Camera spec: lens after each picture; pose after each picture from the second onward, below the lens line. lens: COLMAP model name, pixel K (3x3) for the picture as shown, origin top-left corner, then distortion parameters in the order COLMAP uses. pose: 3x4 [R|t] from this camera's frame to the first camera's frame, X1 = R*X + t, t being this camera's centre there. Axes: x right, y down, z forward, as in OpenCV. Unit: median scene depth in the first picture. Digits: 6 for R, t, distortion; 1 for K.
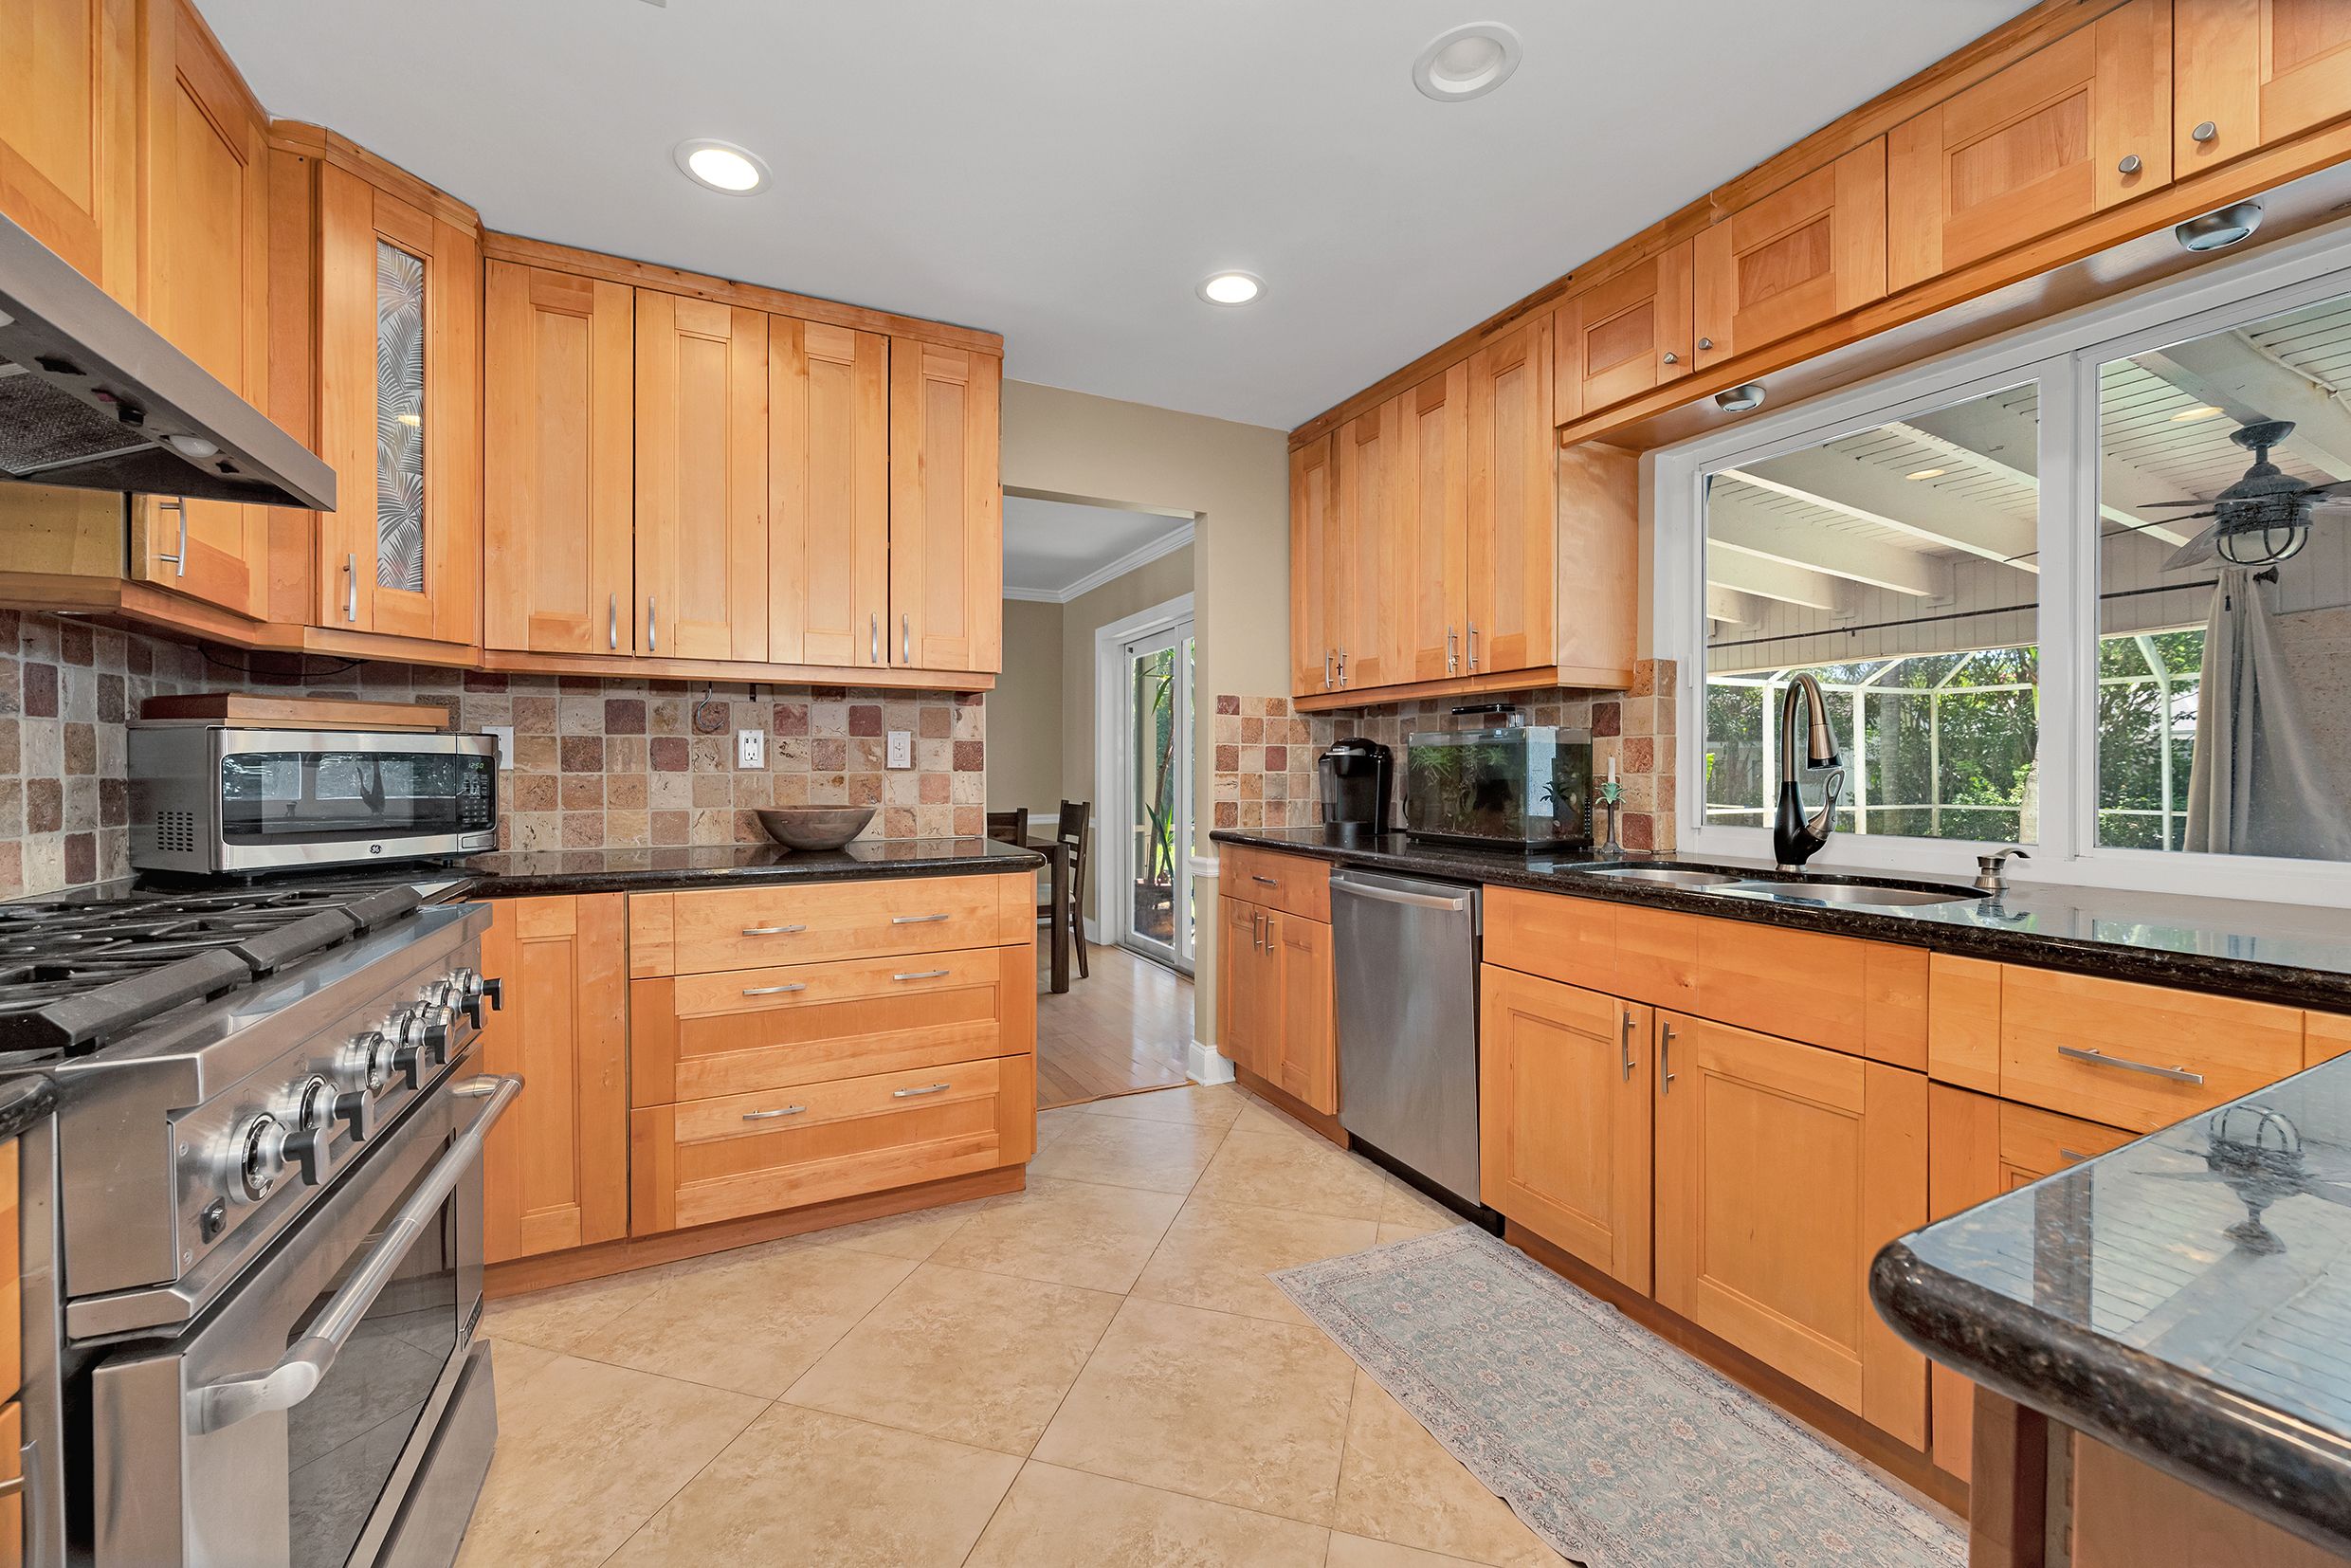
lens RADIAL K [[933.8, 0, 1172.7], [0, 933.8, 769.8], [0, 0, 1]] dist [-0.009612, -0.000372]
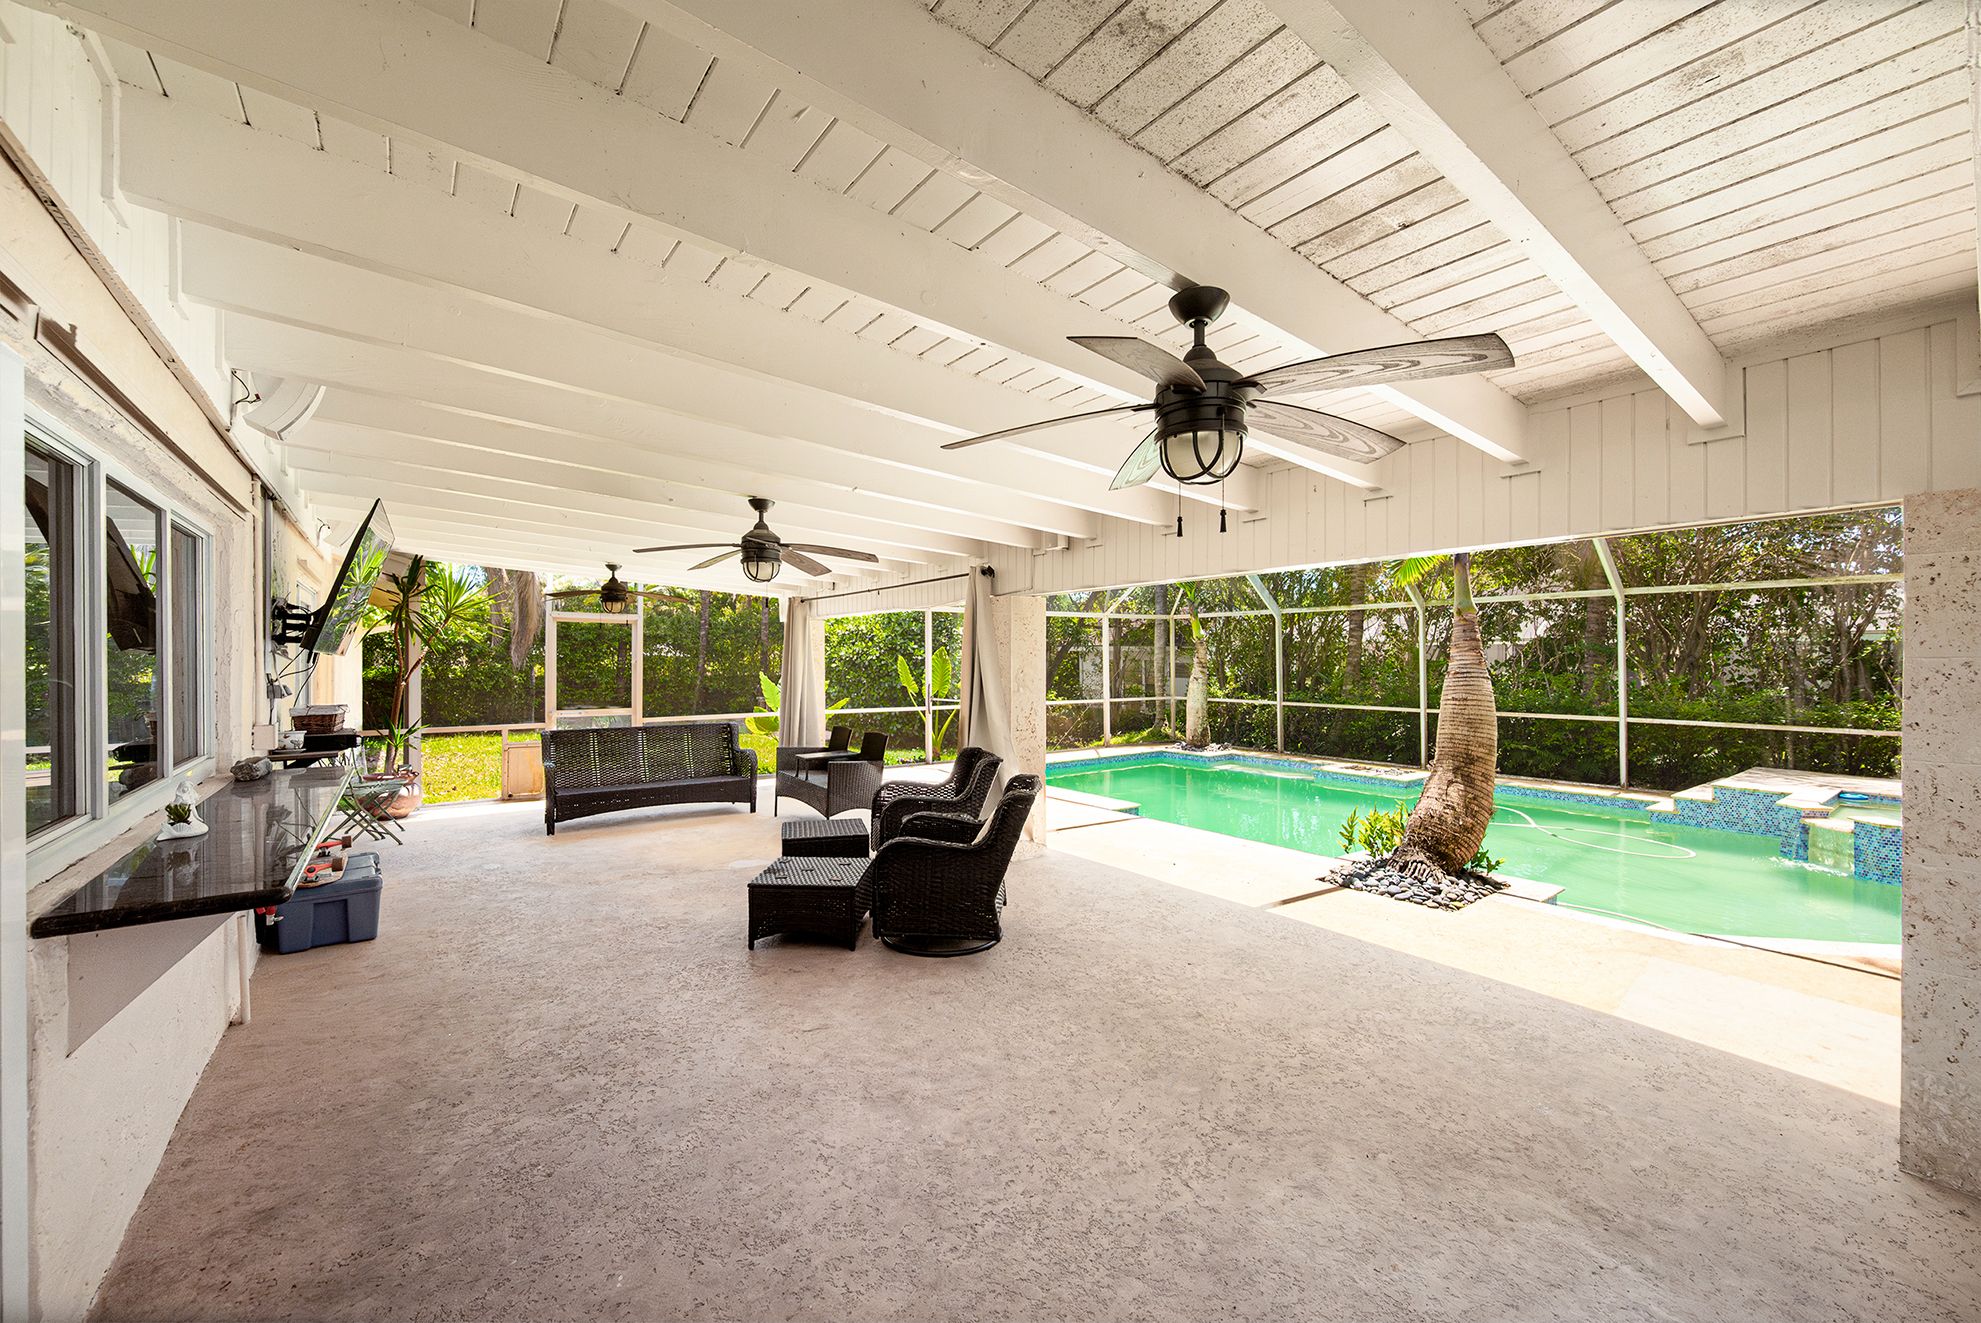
lens RADIAL K [[786.8, 0, 971.6], [0, 786.8, 666.3], [0, 0, 1]] dist [-0.009612, -0.000372]
pose [[0.979034, -0.003703, 0.203664, 1.538790], [0.002580, 0.999980, 0.005776, -0.094502], [-0.203681, -0.005130, 0.979024, -0.570618]]
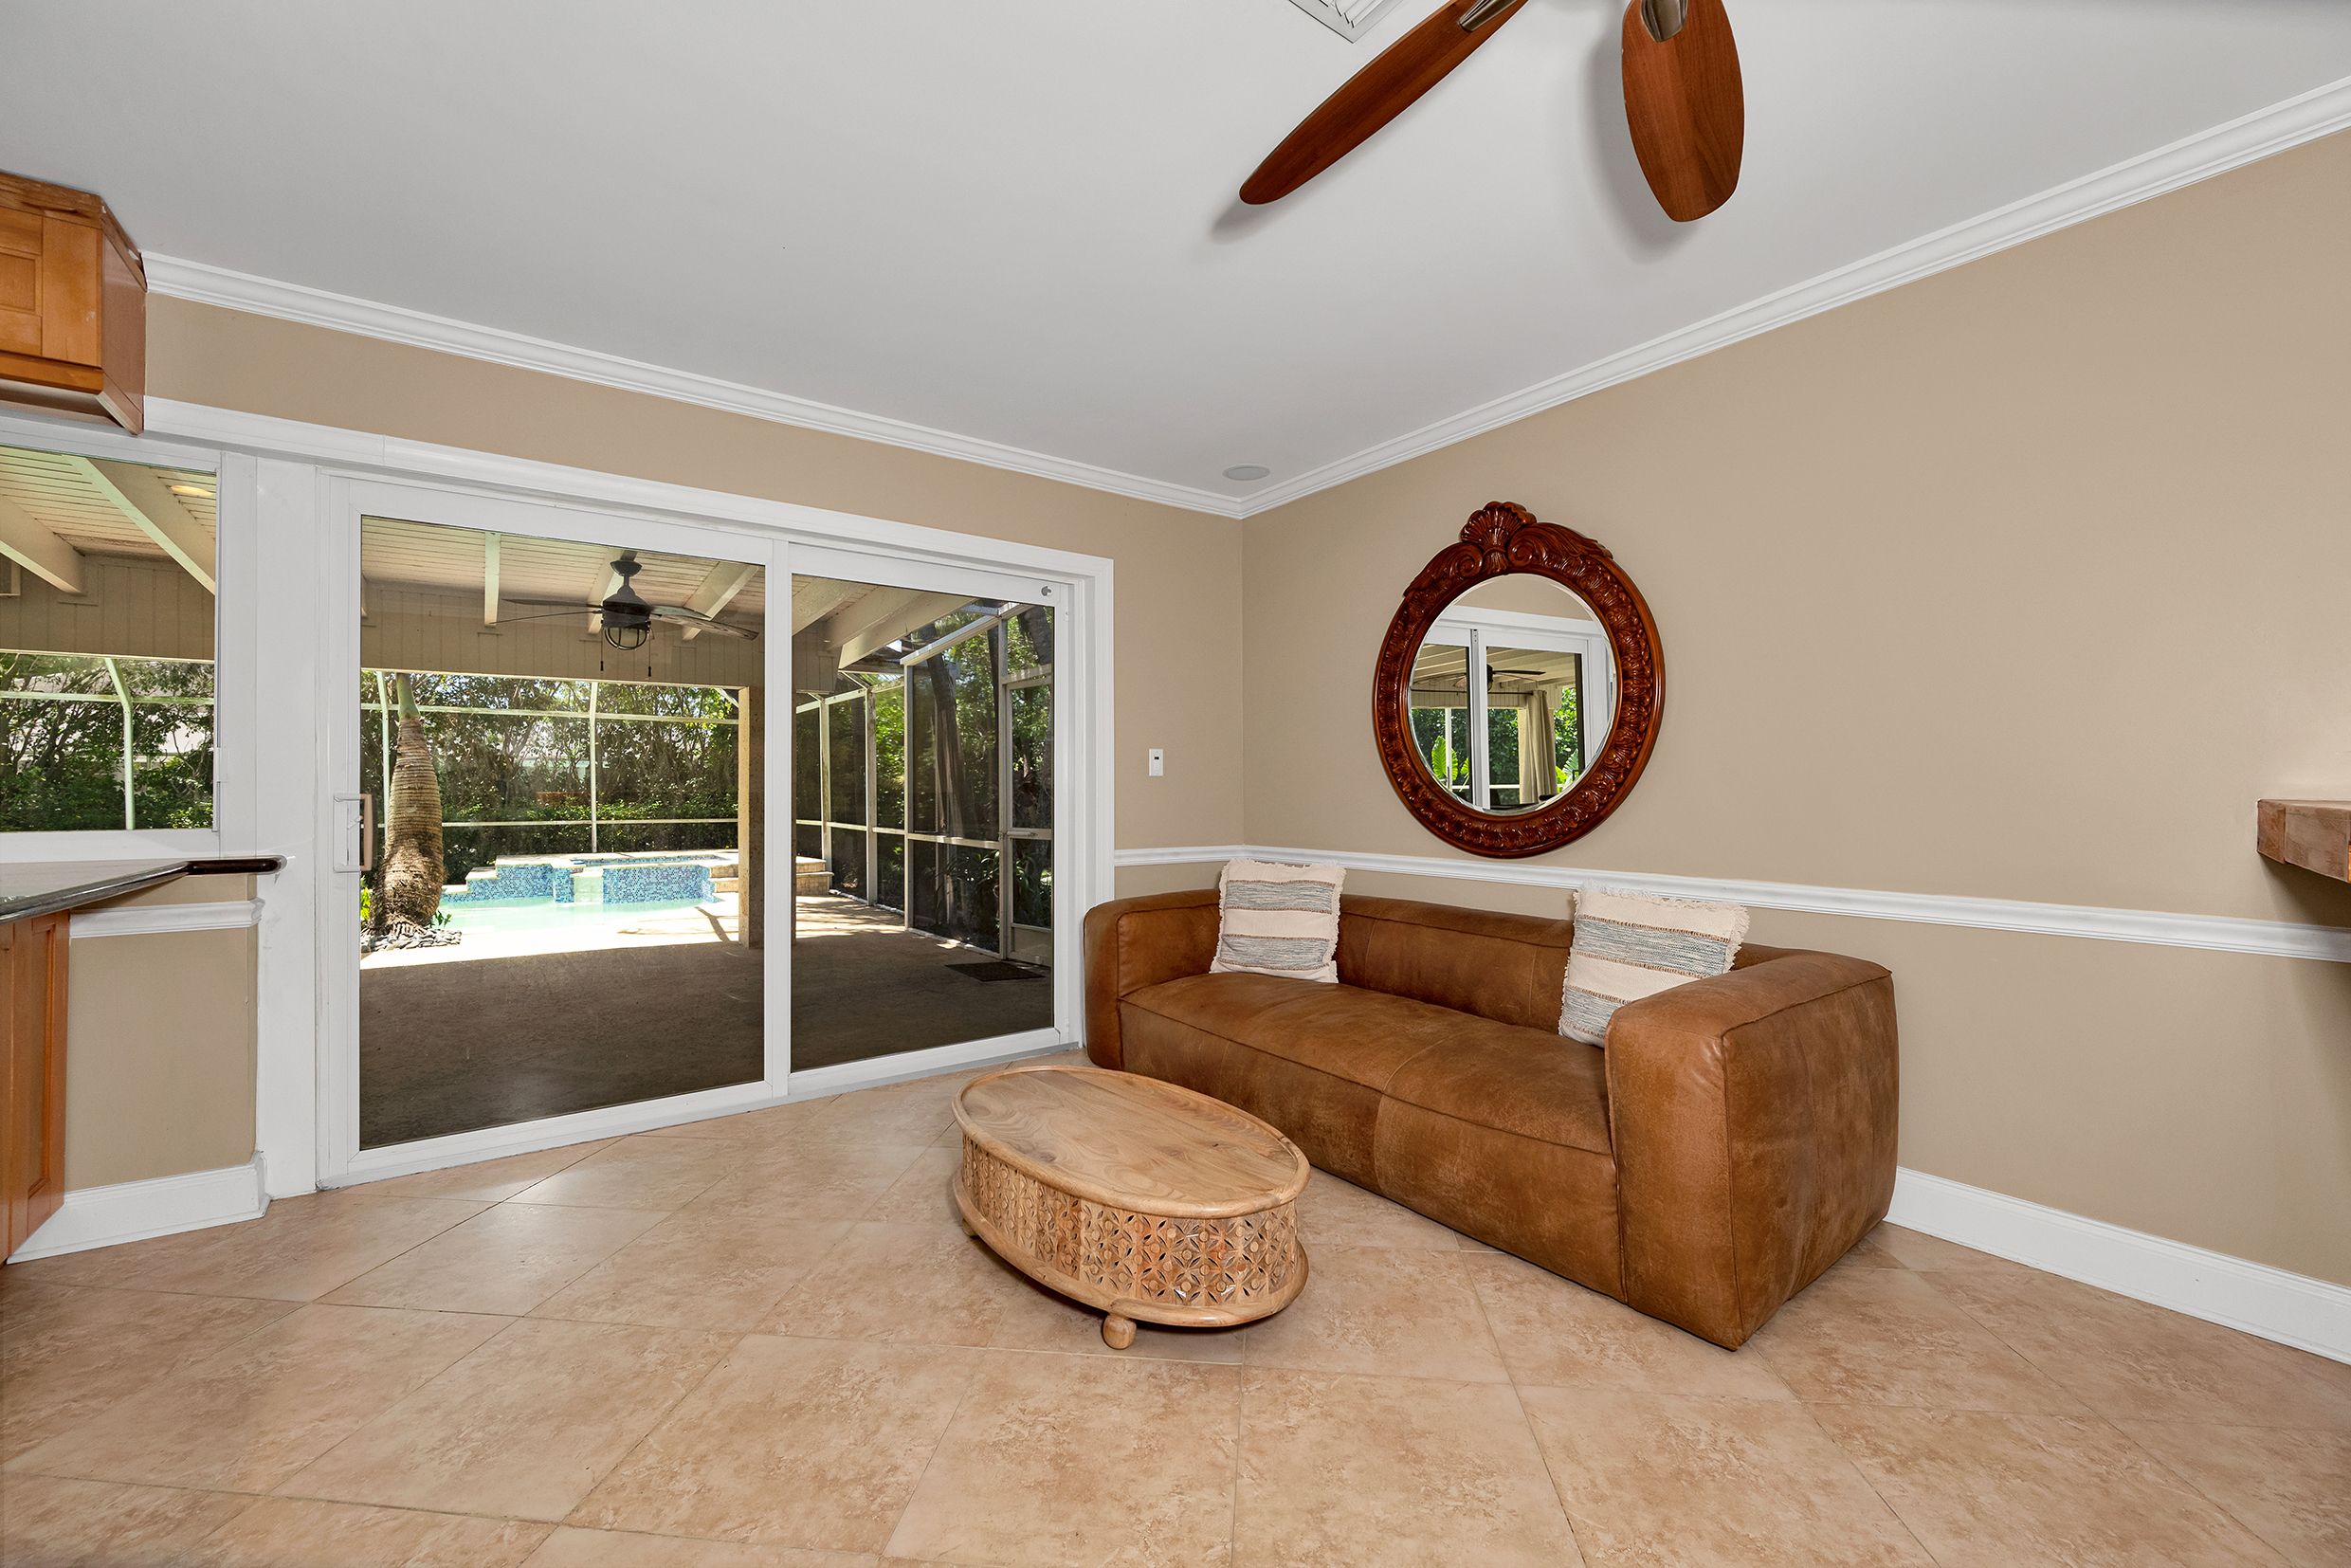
lens RADIAL K [[933.8, 0, 1147.4], [0, 933.8, 783.6], [0, 0, 1]] dist [-0.009612, -0.000372]
pose [[-0.173384, 0.005251, 0.984840, -0.156405], [0.006648, 0.999969, -0.004161, 0.024191], [-0.984832, 0.005826, -0.173414, -0.597299]]
